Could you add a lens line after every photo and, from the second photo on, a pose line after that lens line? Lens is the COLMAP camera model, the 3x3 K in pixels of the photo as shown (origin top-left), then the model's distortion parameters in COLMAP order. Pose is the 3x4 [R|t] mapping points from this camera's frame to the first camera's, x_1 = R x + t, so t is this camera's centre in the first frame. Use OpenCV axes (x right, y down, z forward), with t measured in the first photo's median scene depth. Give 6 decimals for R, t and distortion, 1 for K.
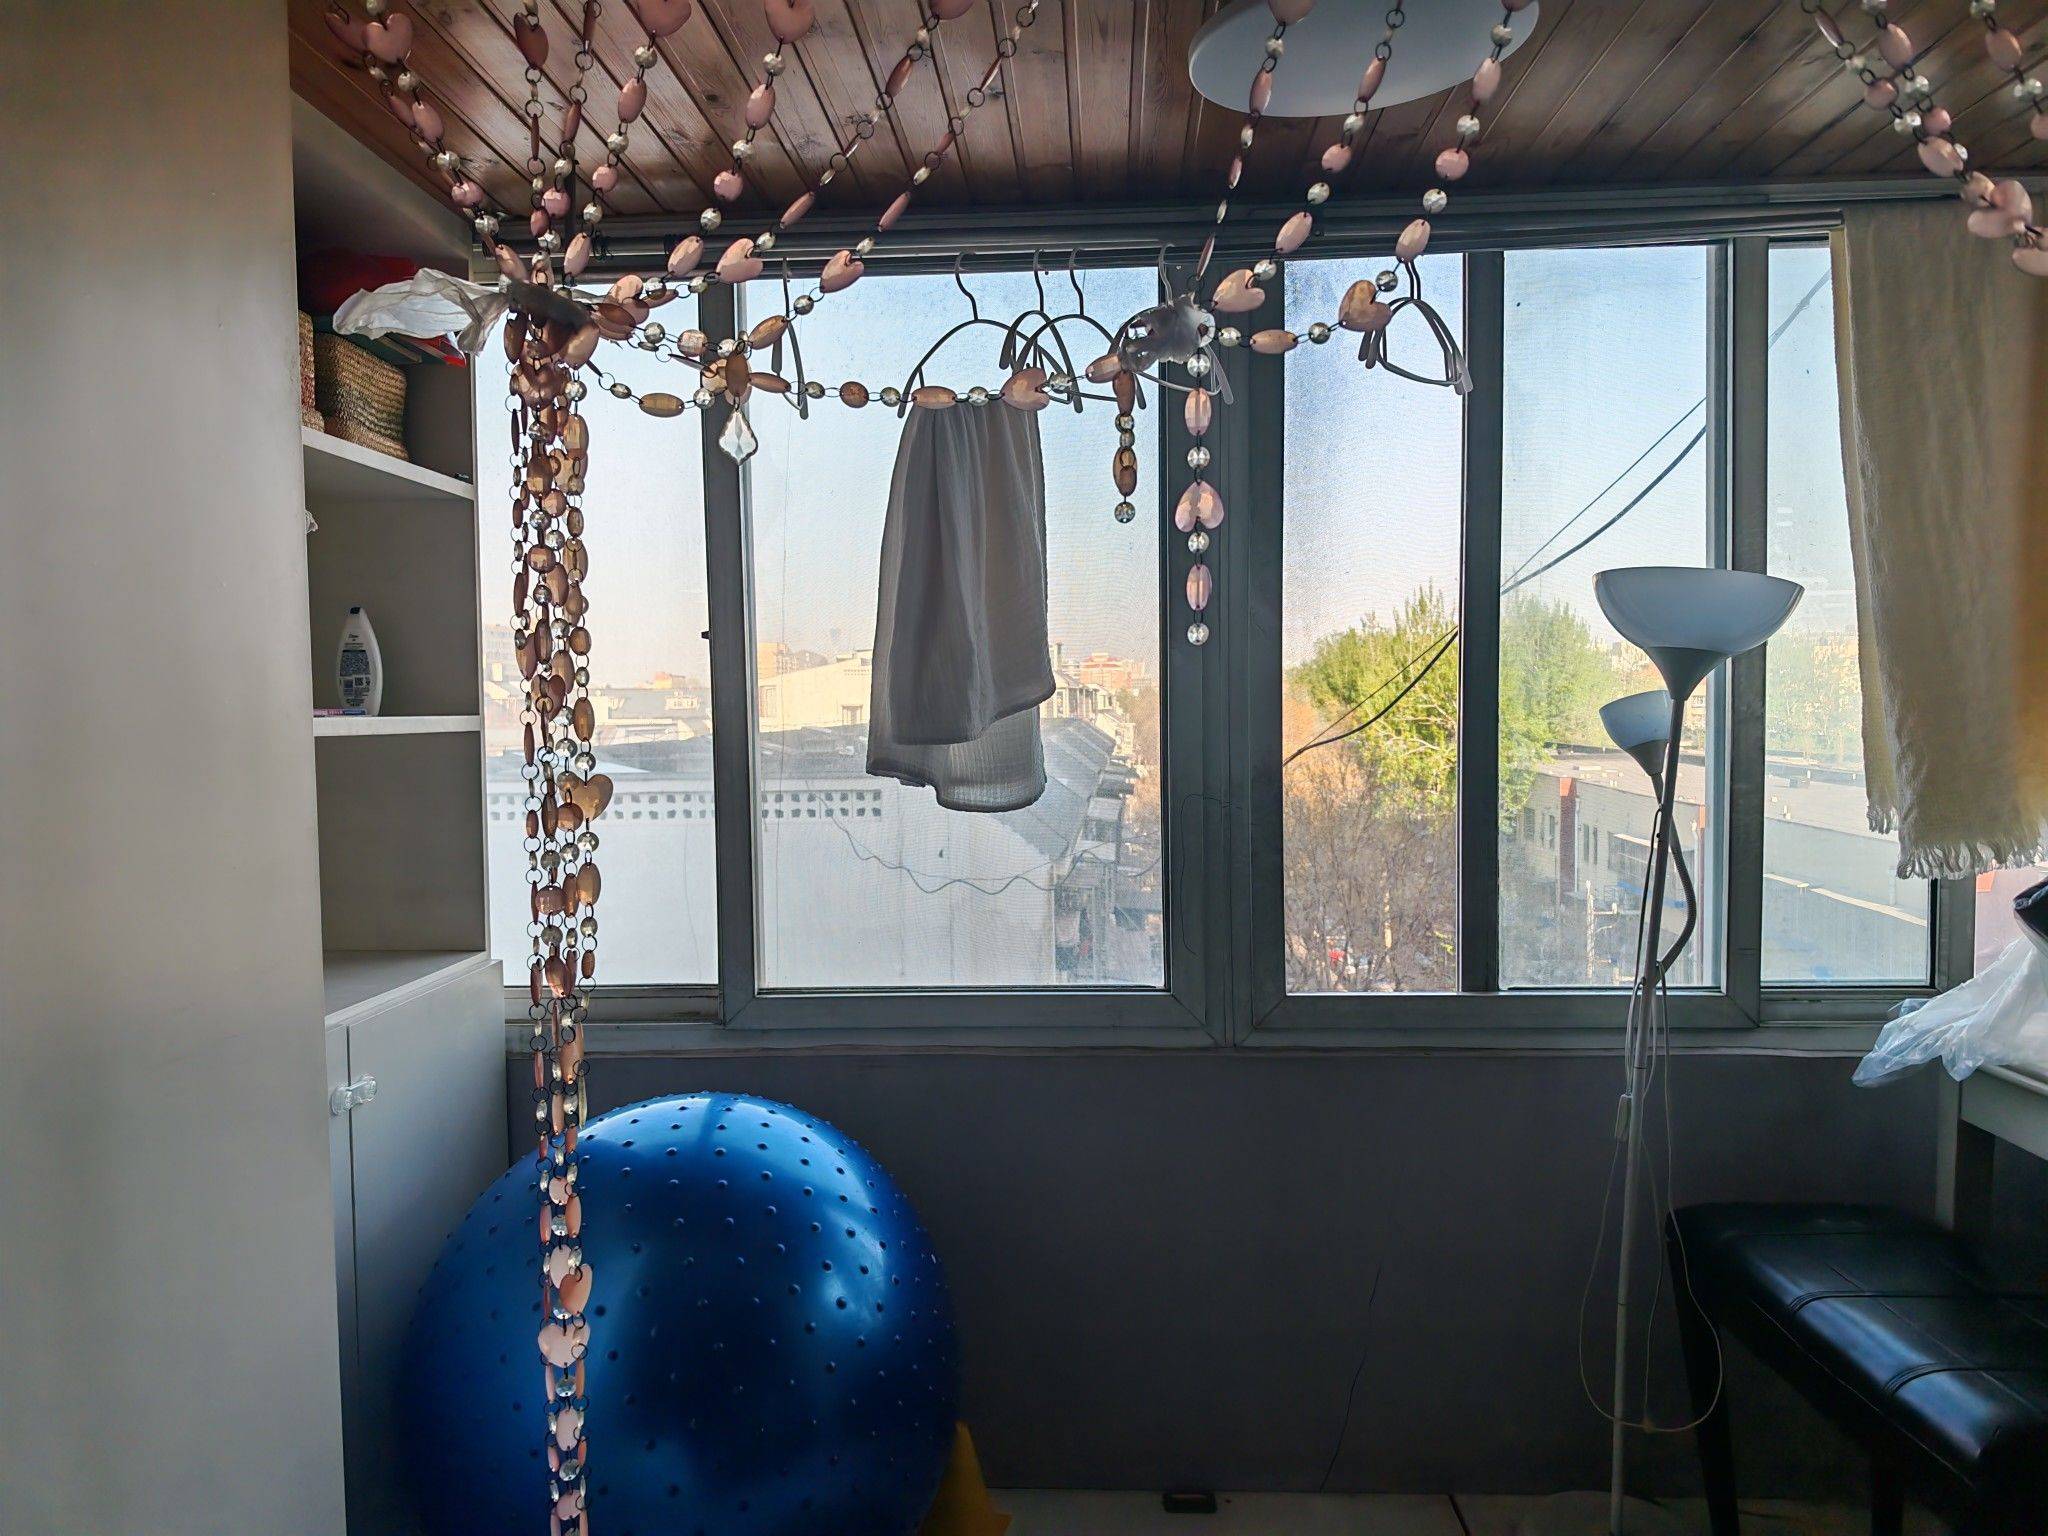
lens RADIAL K [[1409.5, 0, 1027.5], [0, 1409.5, 767.8], [0, 0, 1]] dist [0.064892, -0.000365]
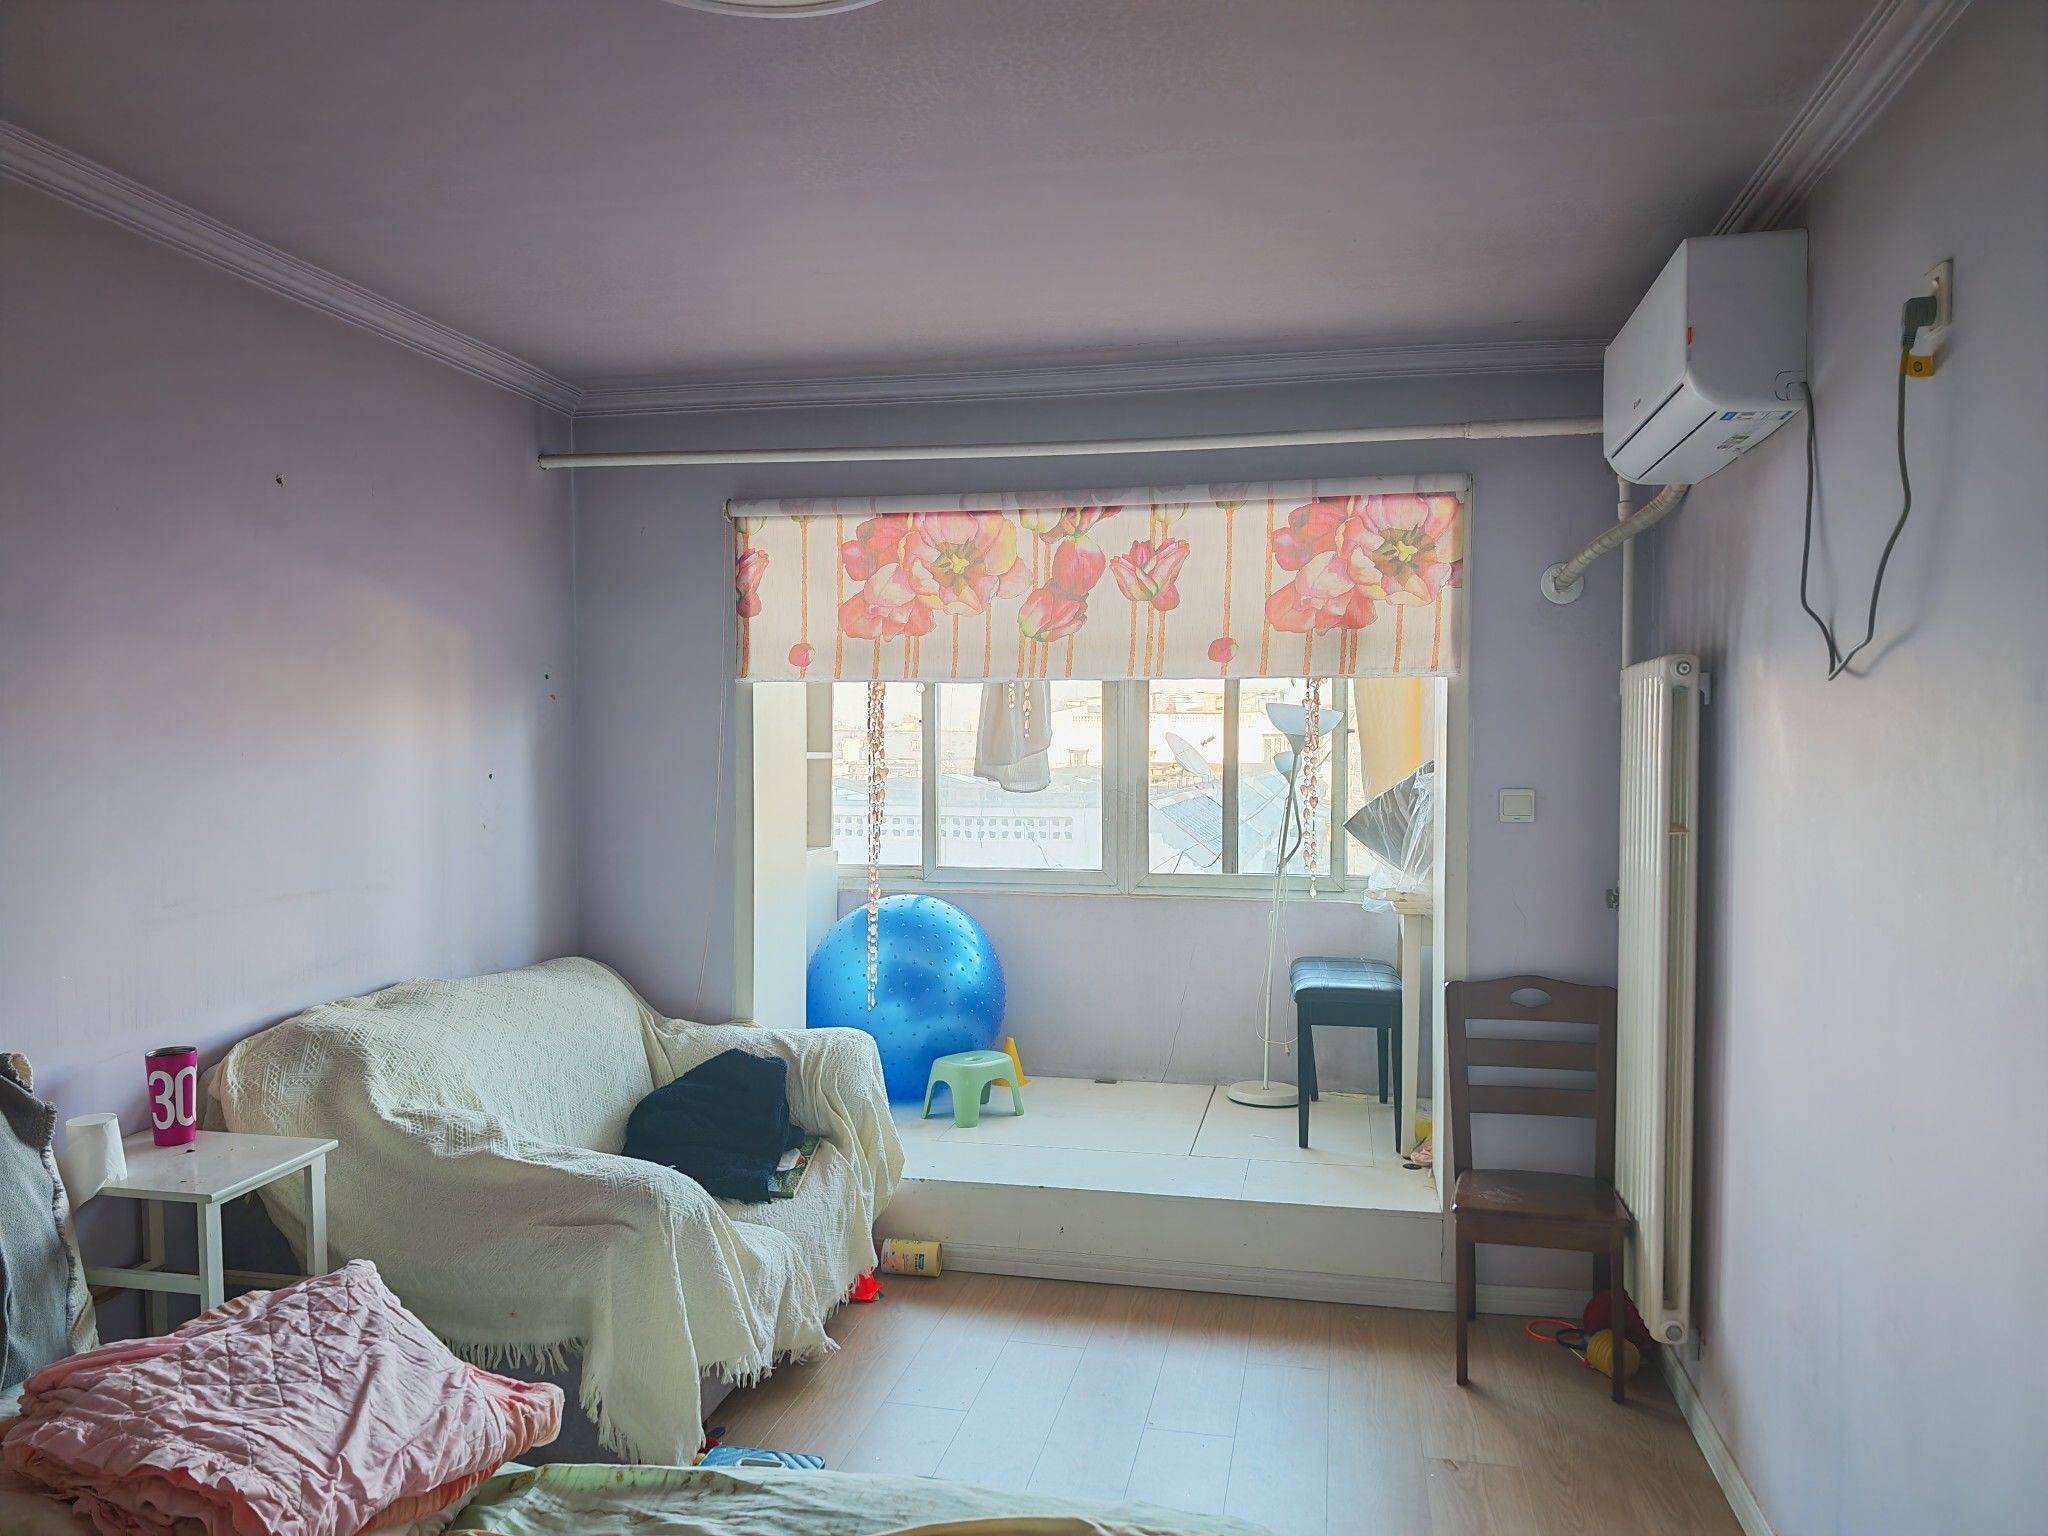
lens RADIAL K [[1409.5, 0, 1022.0], [0, 1409.5, 769.1], [0, 0, 1]] dist [0.064892, -0.000365]
pose [[0.985345, 0.018132, -0.169609, 0.375525], [-0.023384, 0.999305, -0.029016, 0.056849], [0.168965, 0.032557, 0.985084, -1.427229]]
